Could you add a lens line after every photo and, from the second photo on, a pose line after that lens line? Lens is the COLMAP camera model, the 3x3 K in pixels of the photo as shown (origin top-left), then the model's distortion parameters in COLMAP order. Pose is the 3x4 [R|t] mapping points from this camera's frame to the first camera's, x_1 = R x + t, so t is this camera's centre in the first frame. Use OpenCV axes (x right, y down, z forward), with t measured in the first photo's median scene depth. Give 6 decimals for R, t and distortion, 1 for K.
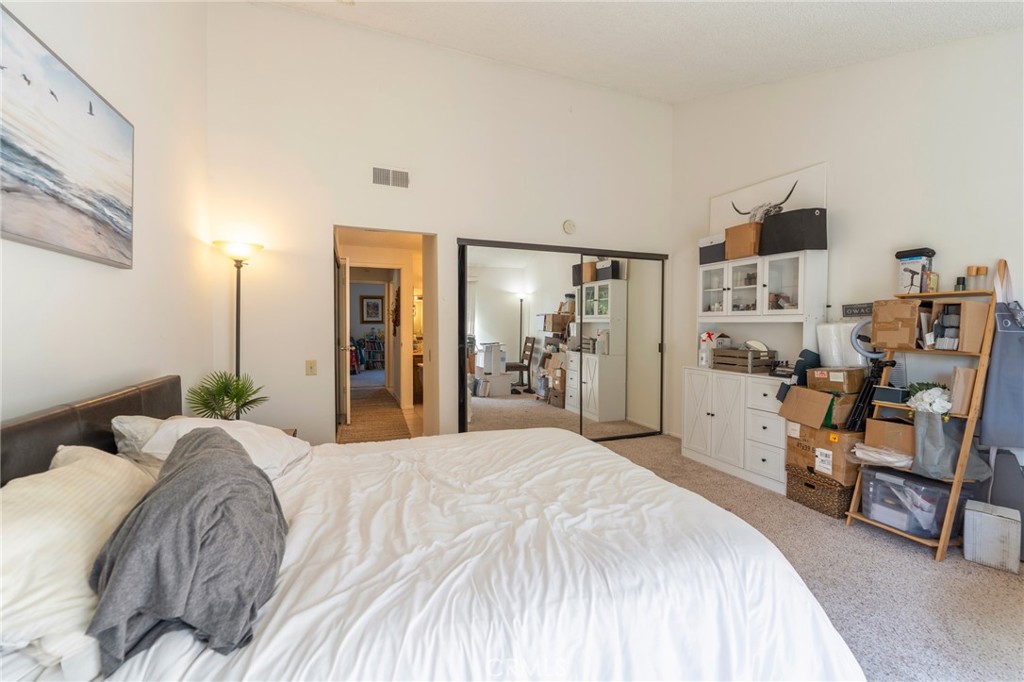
lens RADIAL K [[418.4, 0, 510.5], [0, 418.4, 339.0], [0, 0, 1]] dist [-0.000837, -0.000017]
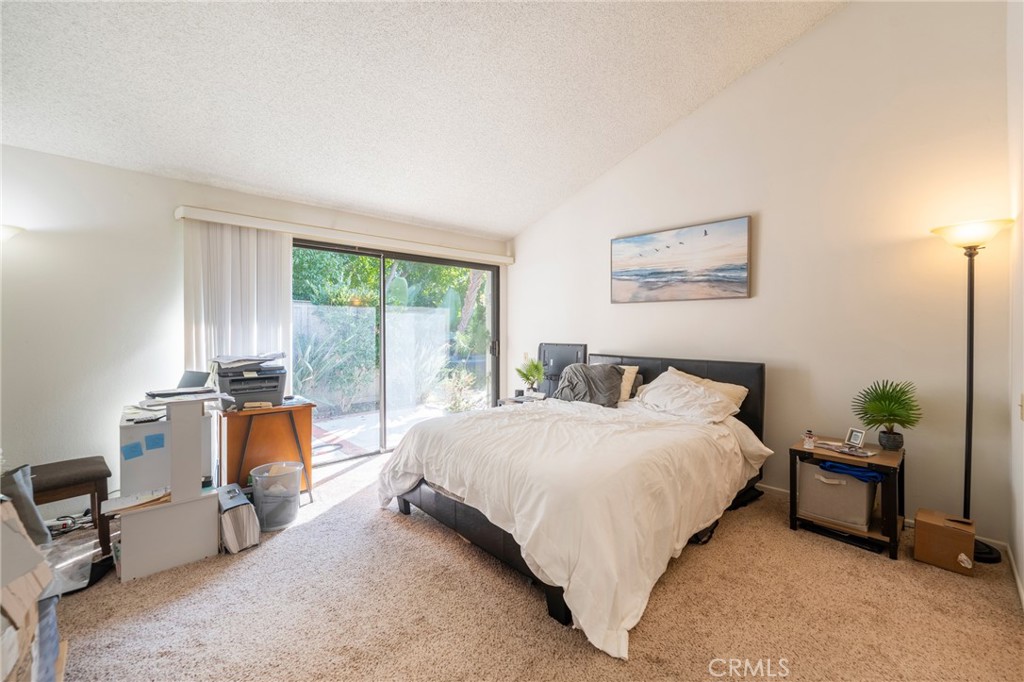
lens RADIAL K [[415.9, 0, 506.8], [0, 415.9, 336.3], [0, 0, 1]] dist [-0.003800, -0.000329]
pose [[-0.930135, 0.003968, -0.367197, 0.409501], [-0.015089, 0.998684, 0.049013, -0.048964], [0.366908, 0.051130, -0.928851, 1.395714]]
